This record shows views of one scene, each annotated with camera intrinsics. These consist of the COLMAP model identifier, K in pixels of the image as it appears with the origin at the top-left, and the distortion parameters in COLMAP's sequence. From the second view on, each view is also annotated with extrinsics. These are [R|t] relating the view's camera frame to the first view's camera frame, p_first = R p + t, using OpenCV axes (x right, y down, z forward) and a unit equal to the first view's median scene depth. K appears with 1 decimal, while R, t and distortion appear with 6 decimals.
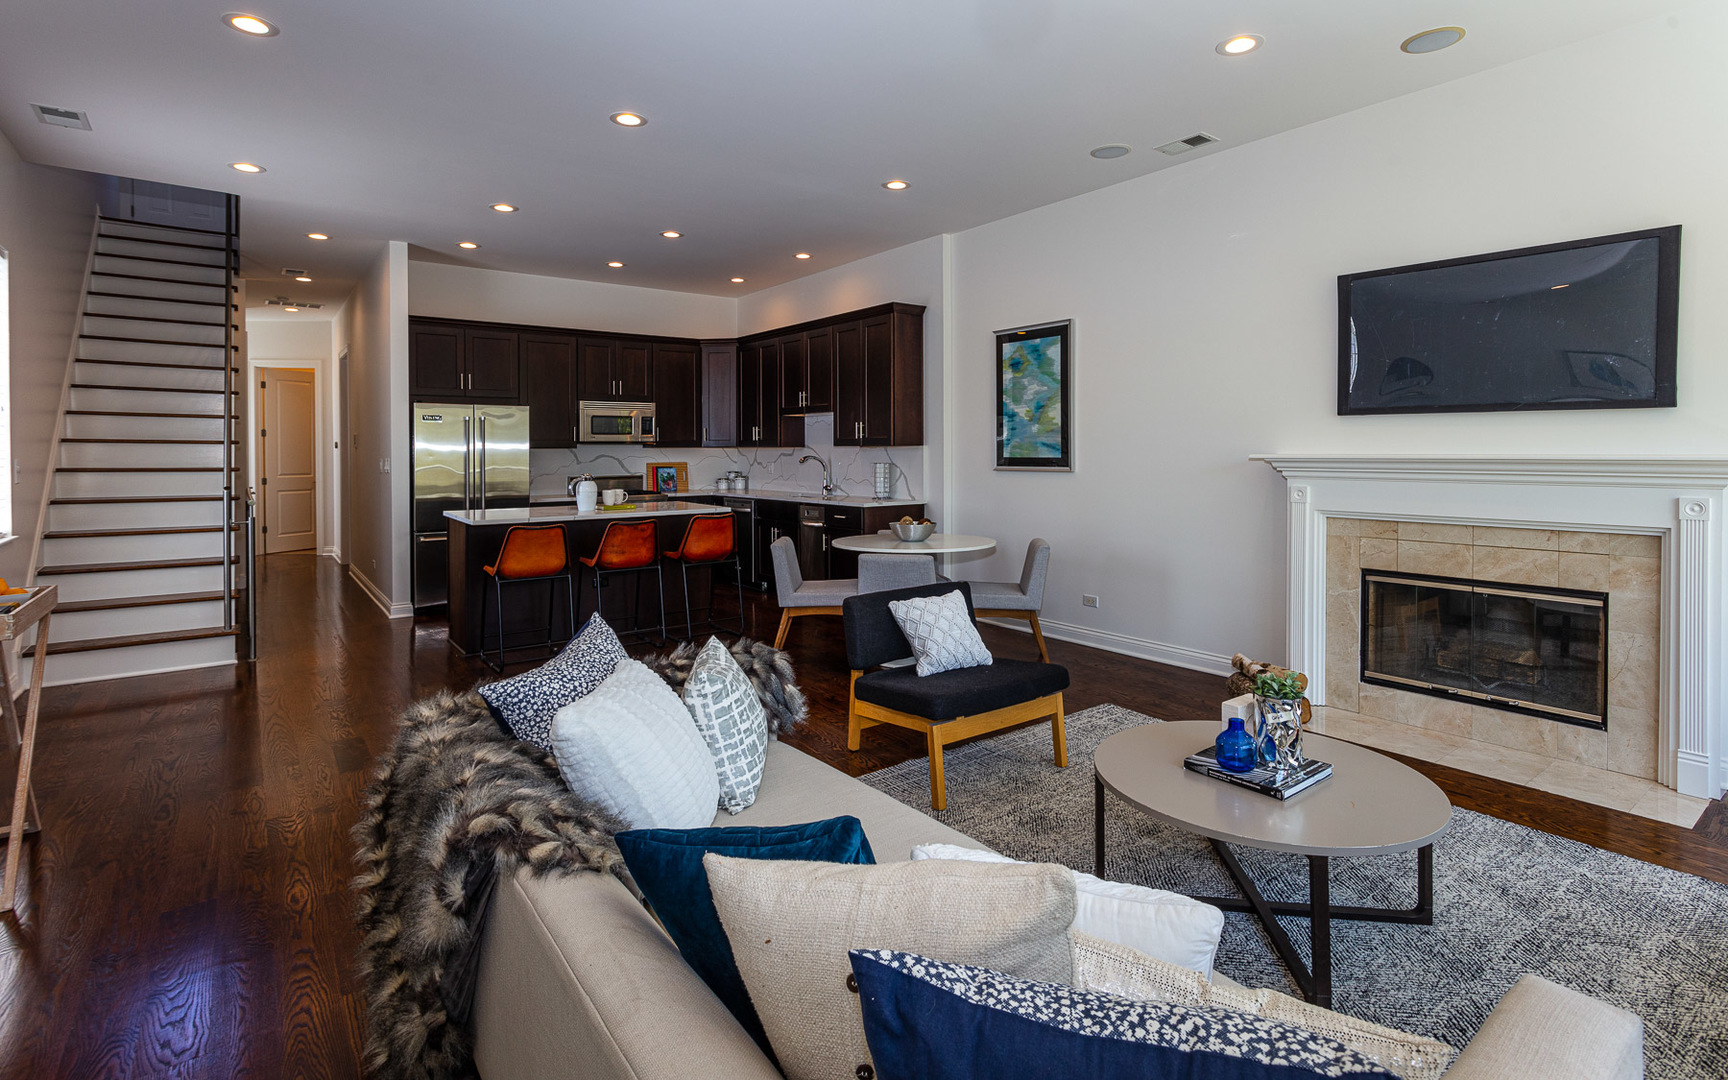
lens RADIAL K [[822.5, 0, 864.1], [0, 822.5, 454.4], [0, 0, 1]] dist [-0.000566, -0.000624]
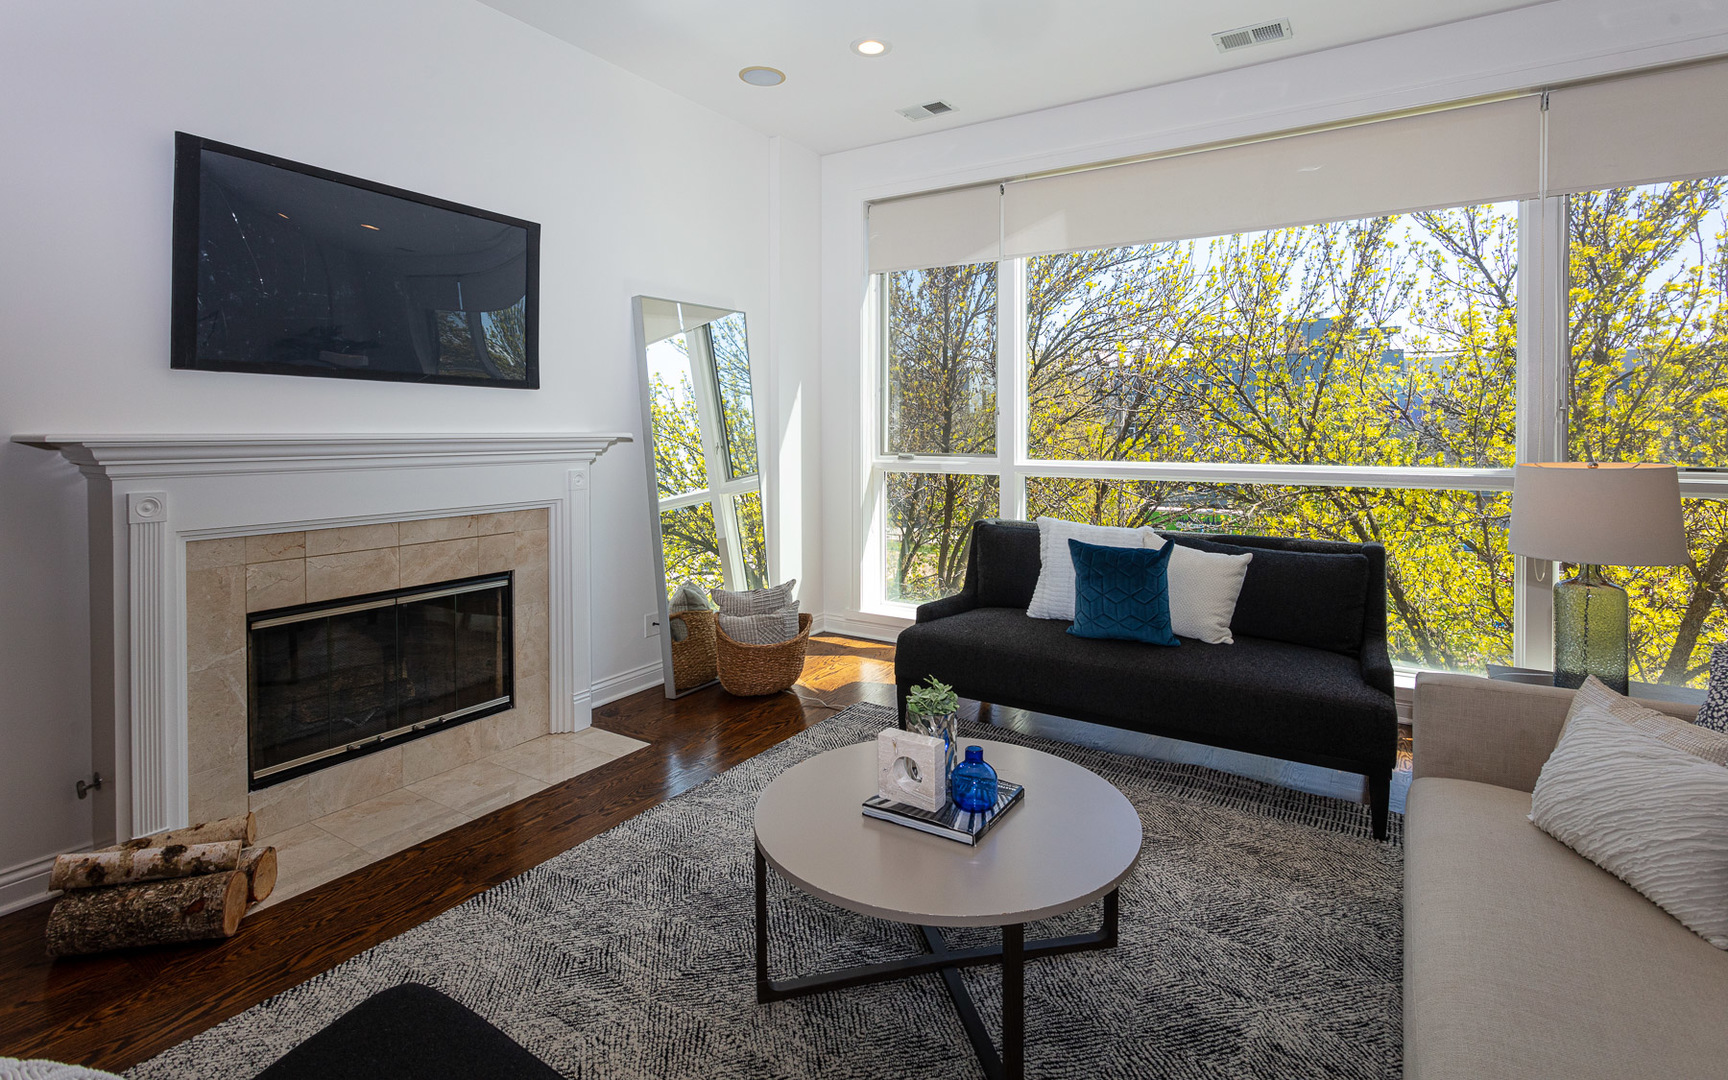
lens RADIAL K [[822.5, 0, 872.4], [0, 822.5, 436.1], [0, 0, 1]] dist [-0.000566, -0.000624]
pose [[-0.350974, -0.004900, 0.936373, -0.094283], [0.003546, 0.999972, 0.006562, -0.000461], [-0.936379, 0.005623, -0.350946, 0.463781]]
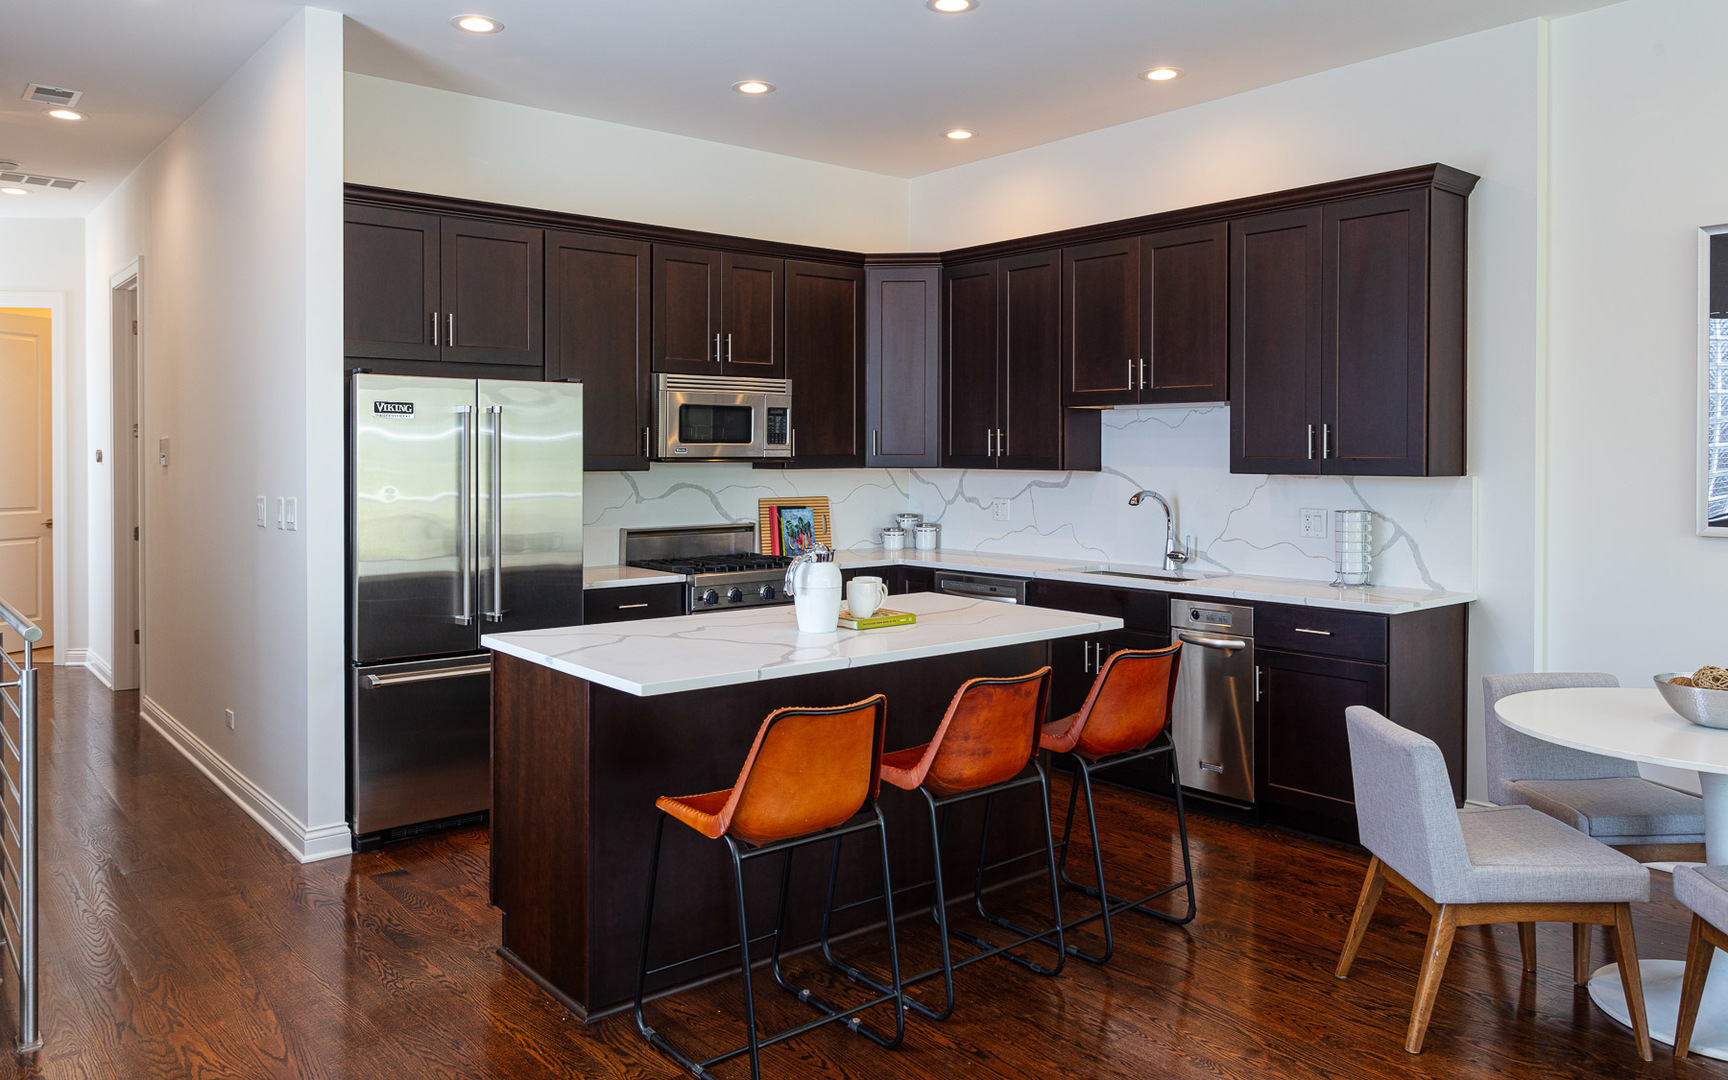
lens RADIAL K [[1213.7, 0, 865.6], [0, 1213.7, 464.3], [0, 0, 1]] dist [-0.005122, 0.002021]
pose [[0.998834, 0.005212, 0.048002, -0.302853], [-0.005376, 0.999980, 0.003298, -0.017558], [-0.047984, -0.003552, 0.998842, 0.331245]]
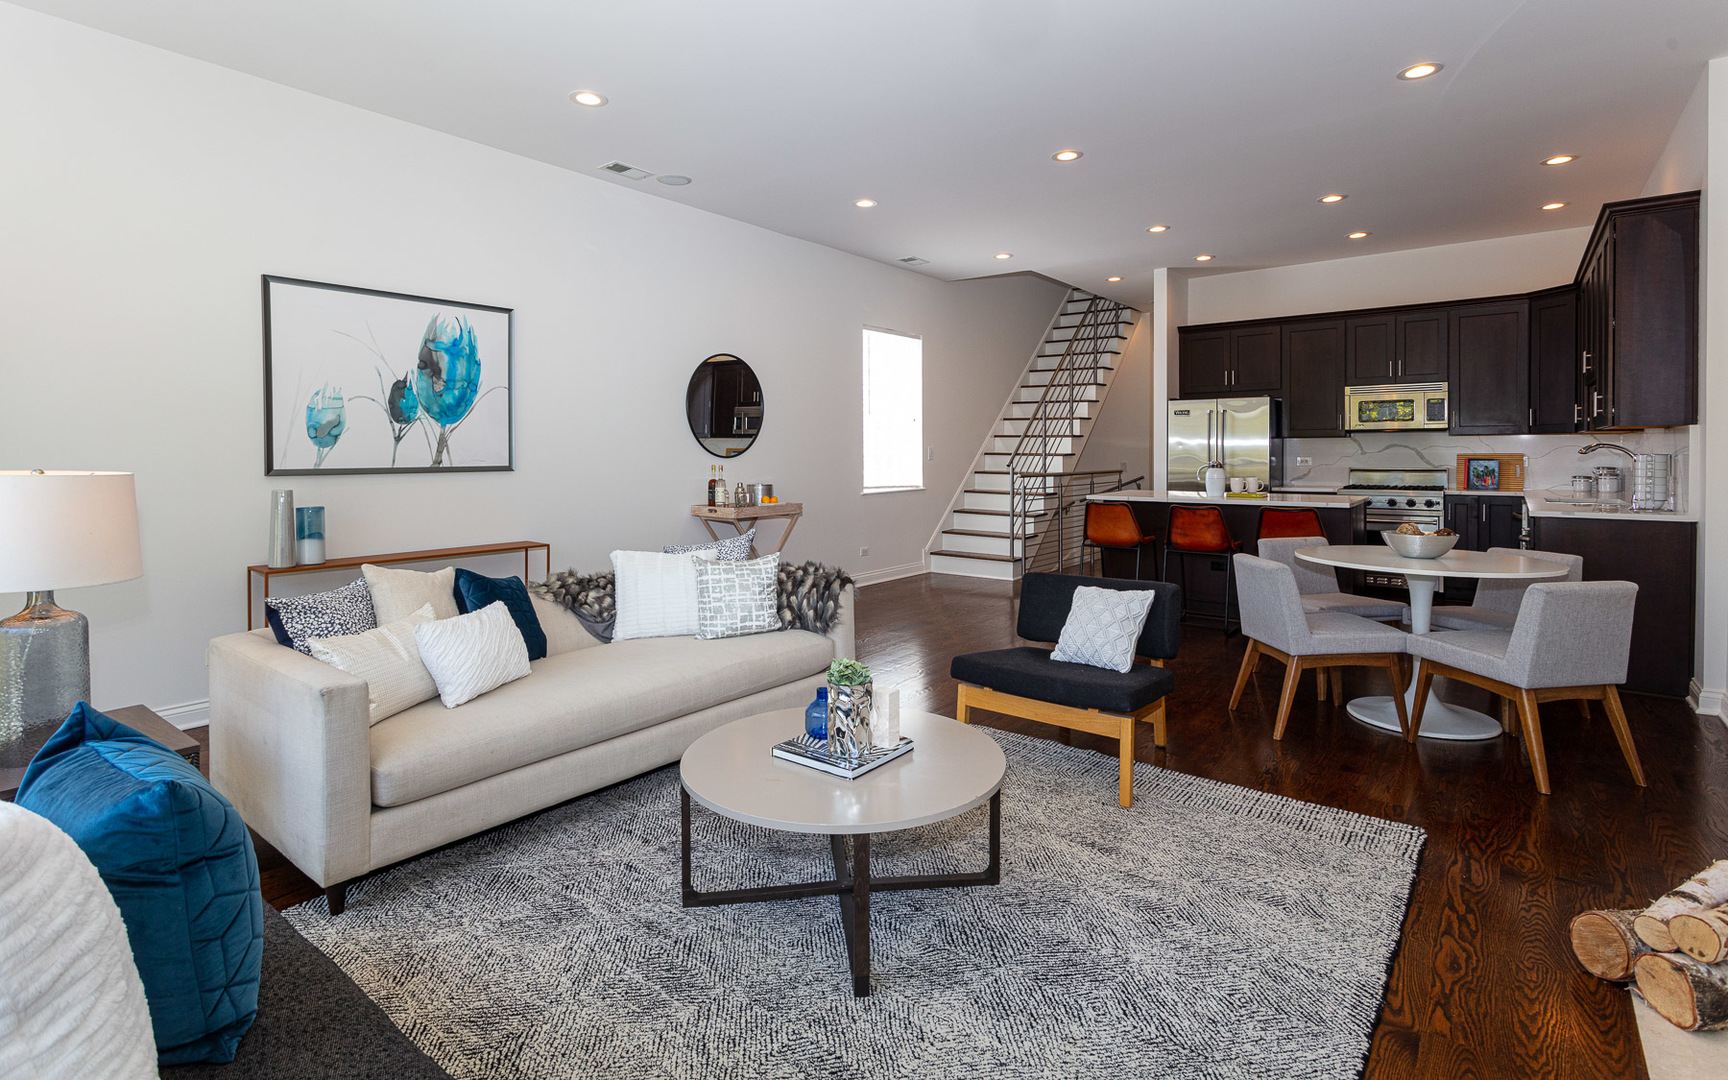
lens RADIAL K [[822.5, 0, 878.7], [0, 822.5, 455.2], [0, 0, 1]] dist [-0.000566, -0.000624]
pose [[0.275400, 0.010053, -0.961277, 0.485363], [-0.000100, 0.999946, 0.010428, 0.003873], [0.961330, -0.002776, 0.275386, 0.263297]]
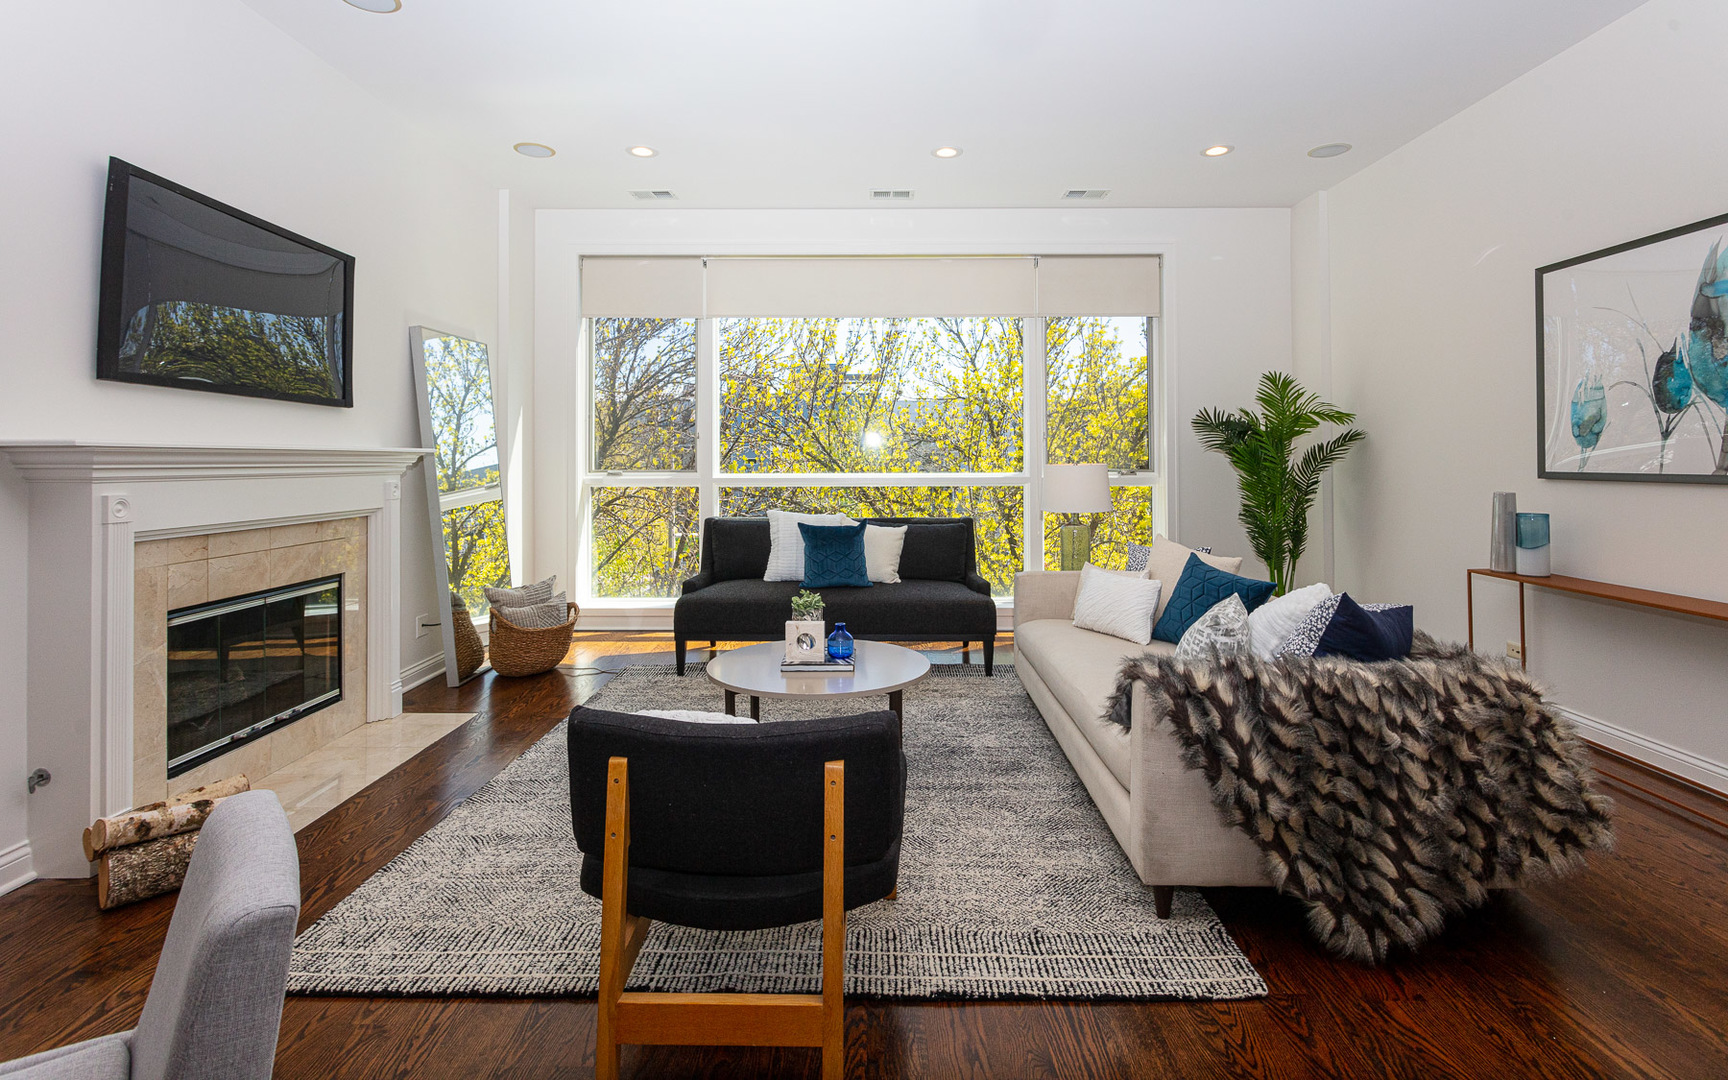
lens RADIAL K [[822.5, 0, 866.8], [0, 822.5, 440.6], [0, 0, 1]] dist [-0.000566, -0.000624]
pose [[-0.792117, 0.017087, 0.610130, -0.159408], [0.004485, 0.999744, -0.022175, 0.009431], [-0.610352, -0.014829, -0.791991, 0.713160]]
